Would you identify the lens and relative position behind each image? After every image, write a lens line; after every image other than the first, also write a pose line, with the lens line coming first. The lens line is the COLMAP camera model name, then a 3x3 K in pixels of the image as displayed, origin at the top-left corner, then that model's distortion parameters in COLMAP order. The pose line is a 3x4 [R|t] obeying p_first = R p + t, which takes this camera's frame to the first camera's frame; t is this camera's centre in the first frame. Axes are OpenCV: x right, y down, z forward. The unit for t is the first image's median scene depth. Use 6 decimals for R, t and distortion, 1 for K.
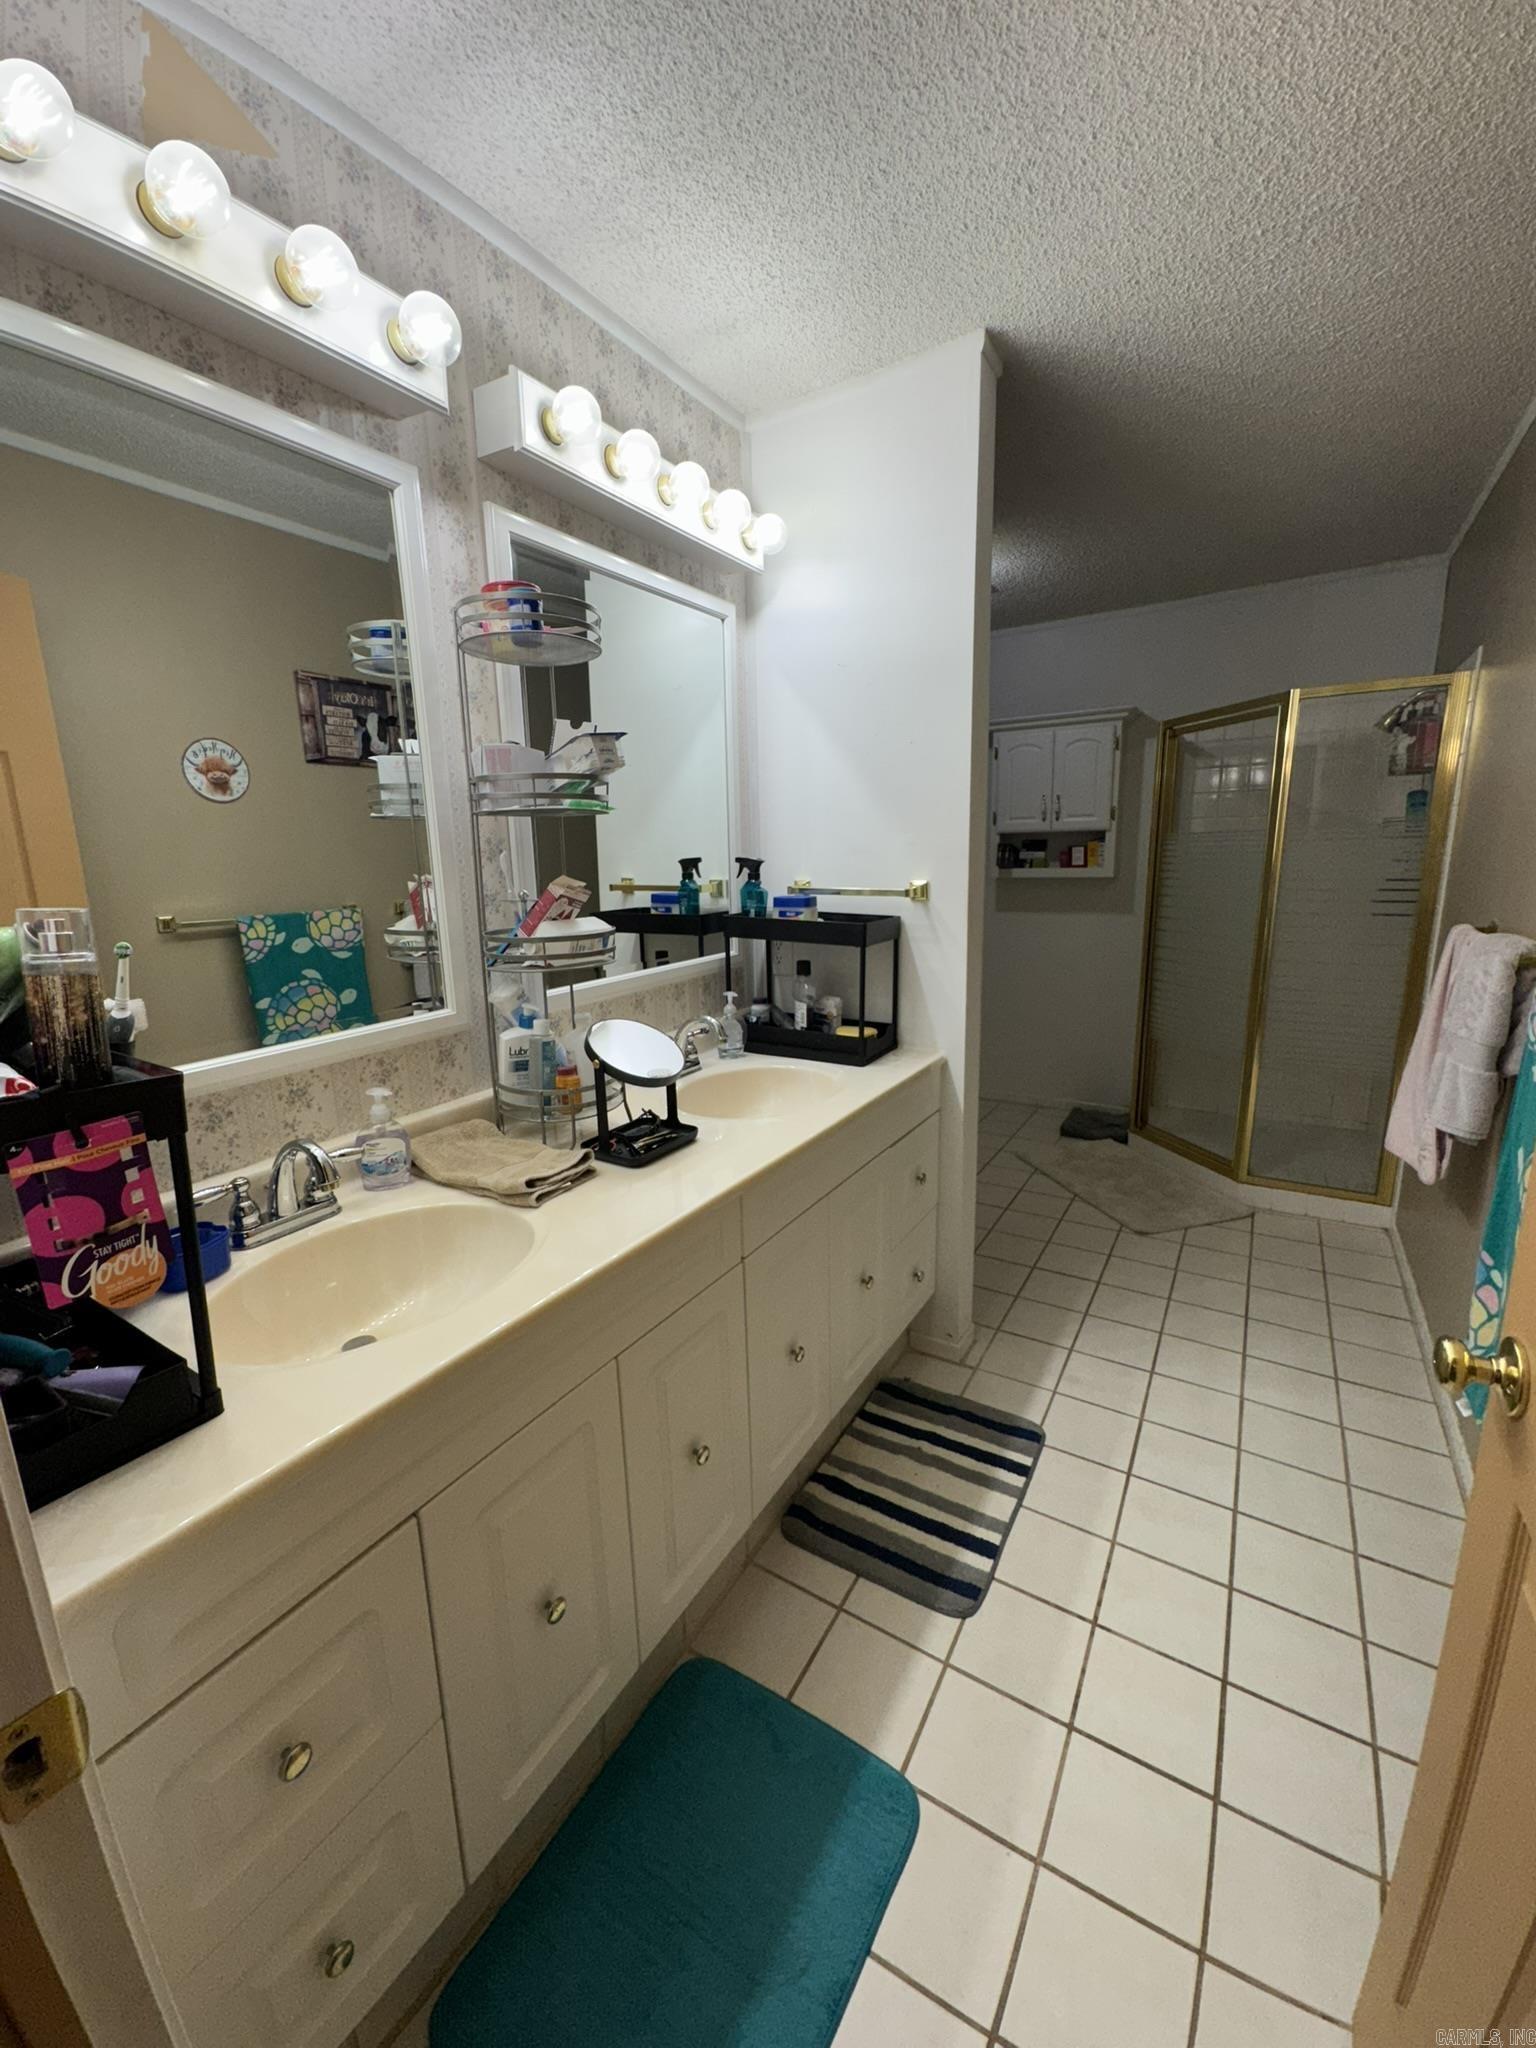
lens RADIAL K [[832.6, 0, 768.0], [0, 832.6, 1024.0], [0, 0, 1]] dist [0.000267, -0.000069]
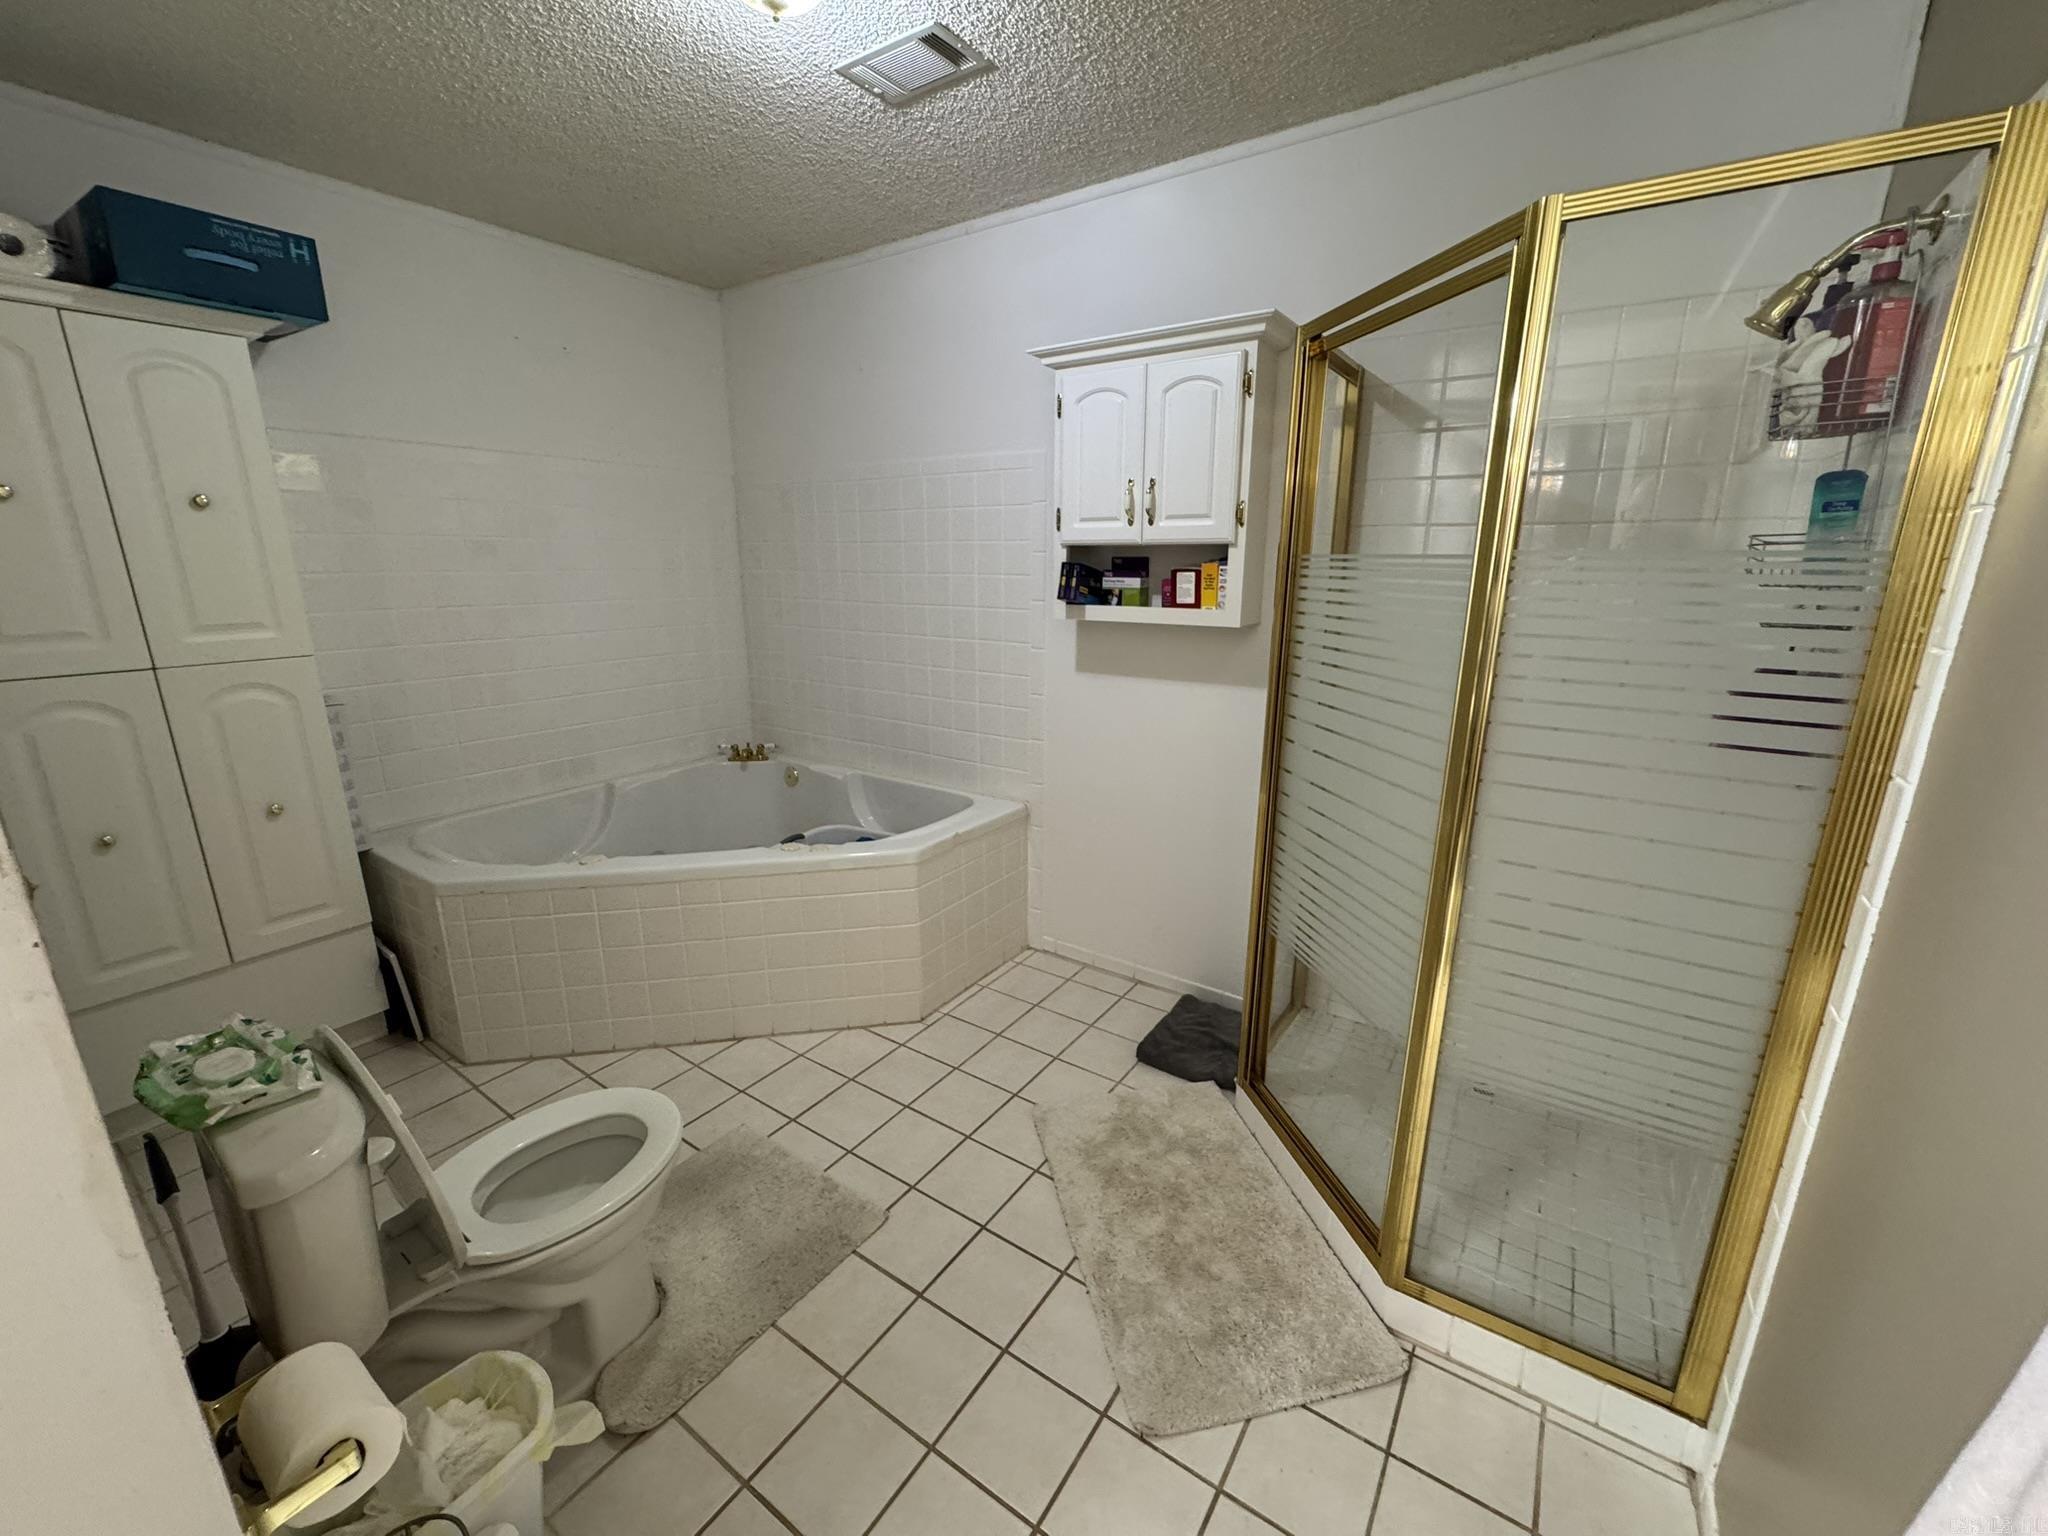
lens RADIAL K [[832.6, 0, 1030.7], [0, 832.6, 770.5], [0, 0, 1]] dist [0.000267, -0.000069]
pose [[0.998677, 0.033771, -0.038790, 0.304542], [-0.031740, 0.998151, 0.051832, -0.106764], [0.040469, -0.050532, 0.997902, 0.432446]]
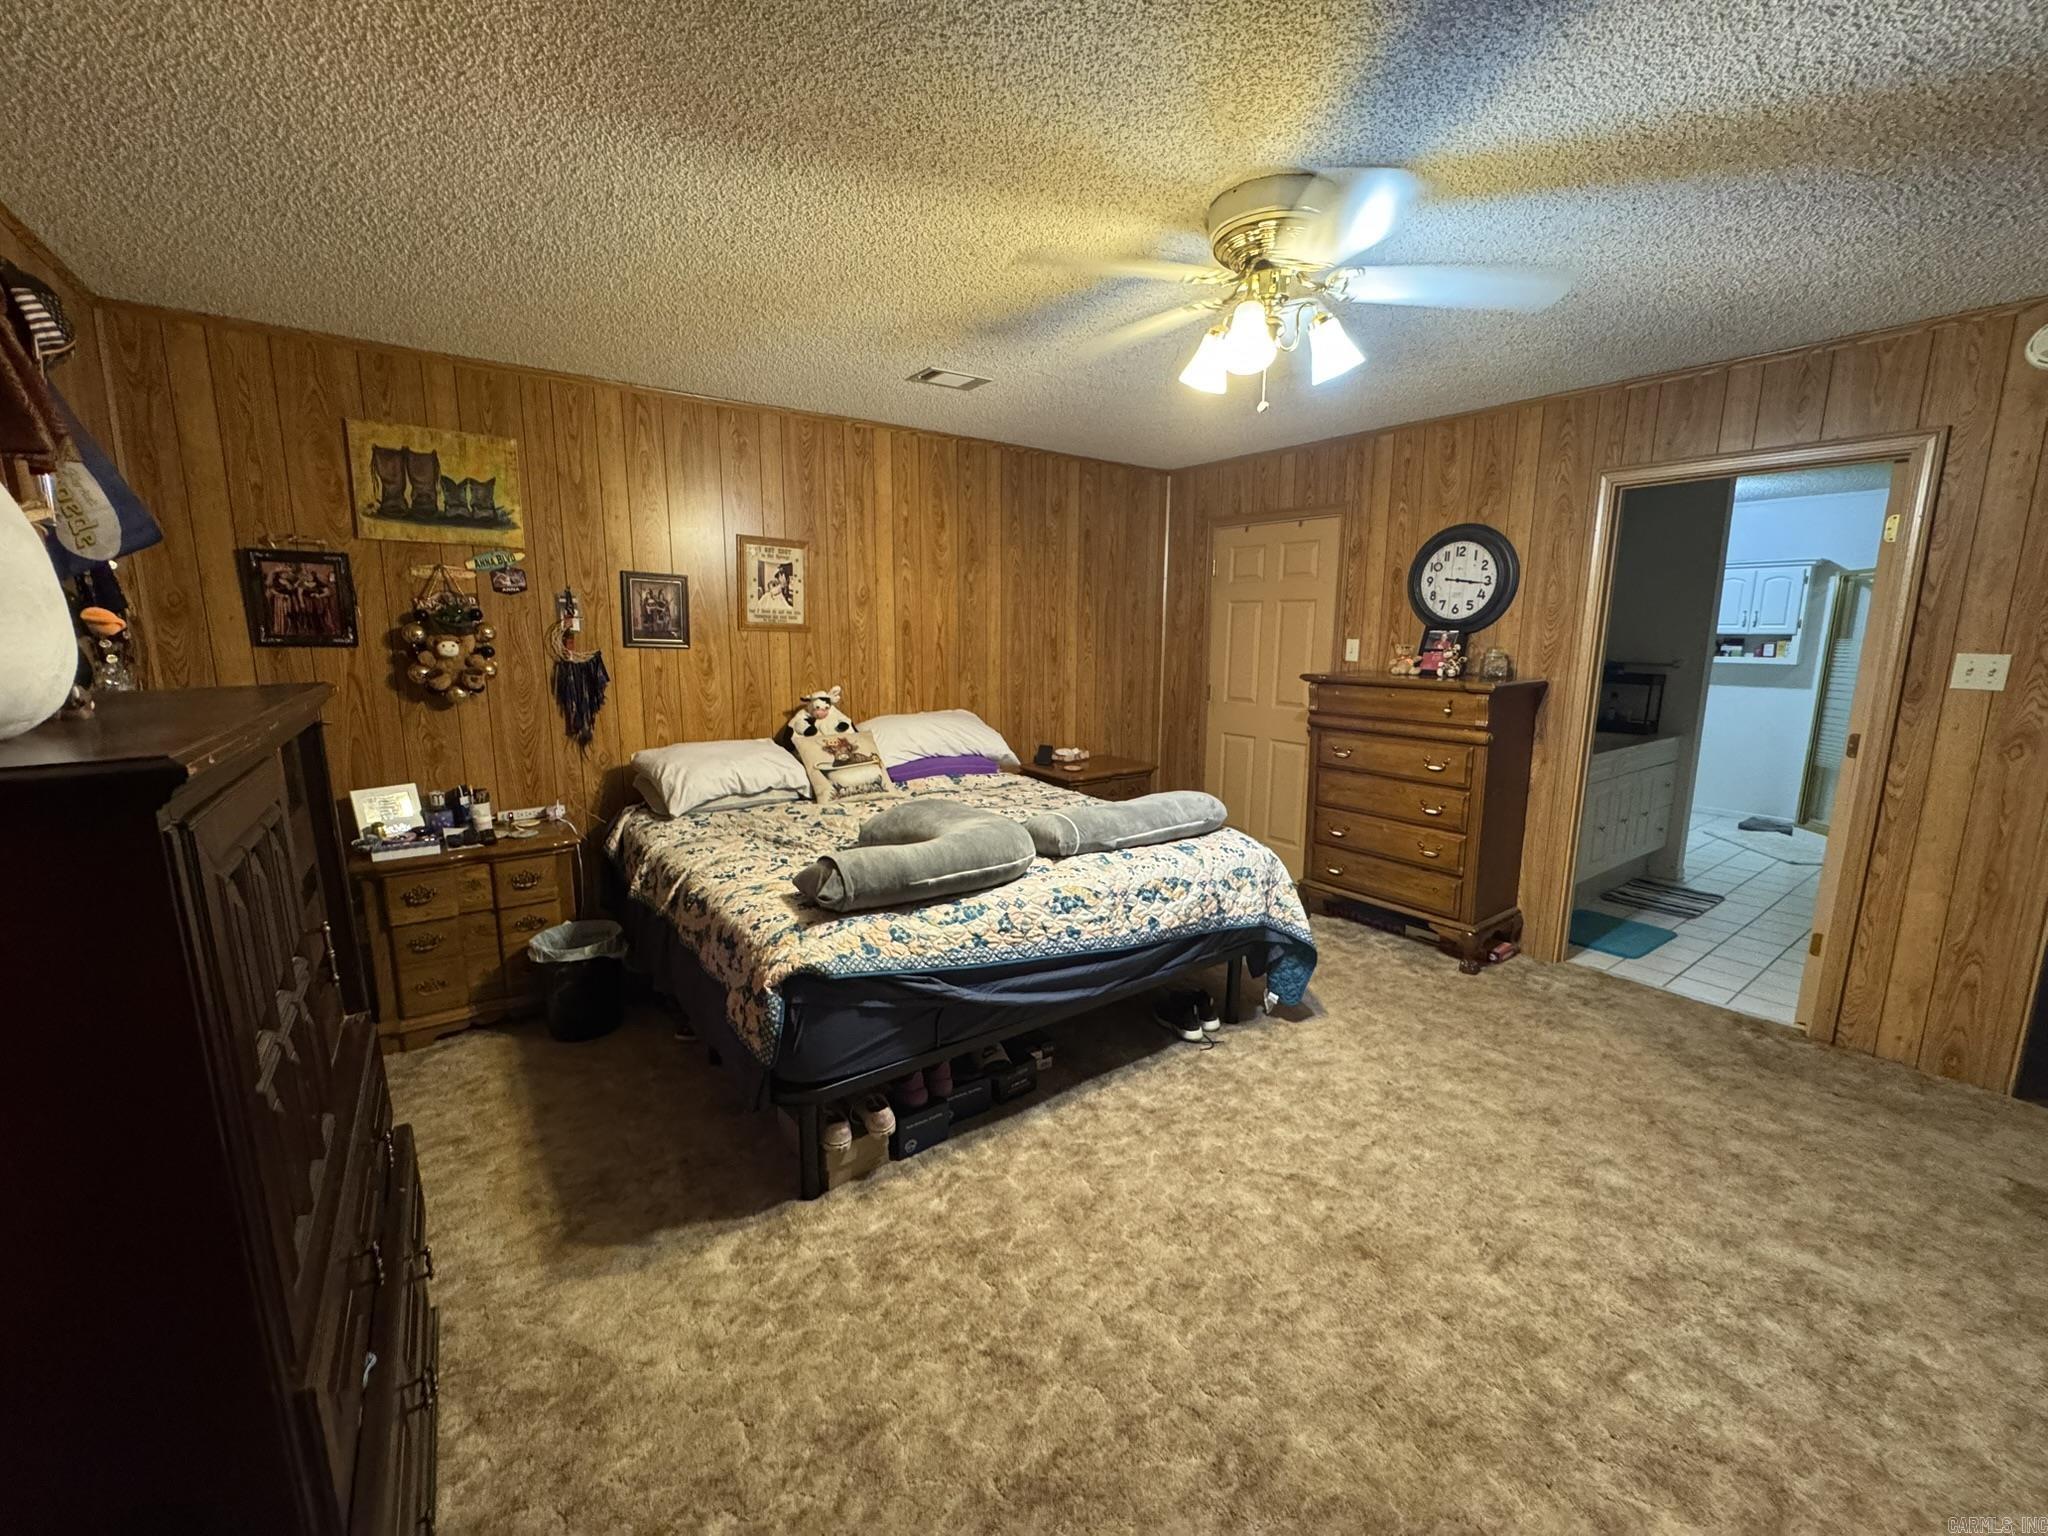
lens RADIAL K [[809.1, 0, 1024.0], [0, 809.1, 768.0], [0, 0, 1]] dist [0.000287, -0.000070]
pose [[0.923330, 0.087054, -0.374011, -0.342790], [-0.096332, 0.995330, -0.006147, 0.168653], [0.371729, 0.041705, 0.927404, -0.952420]]
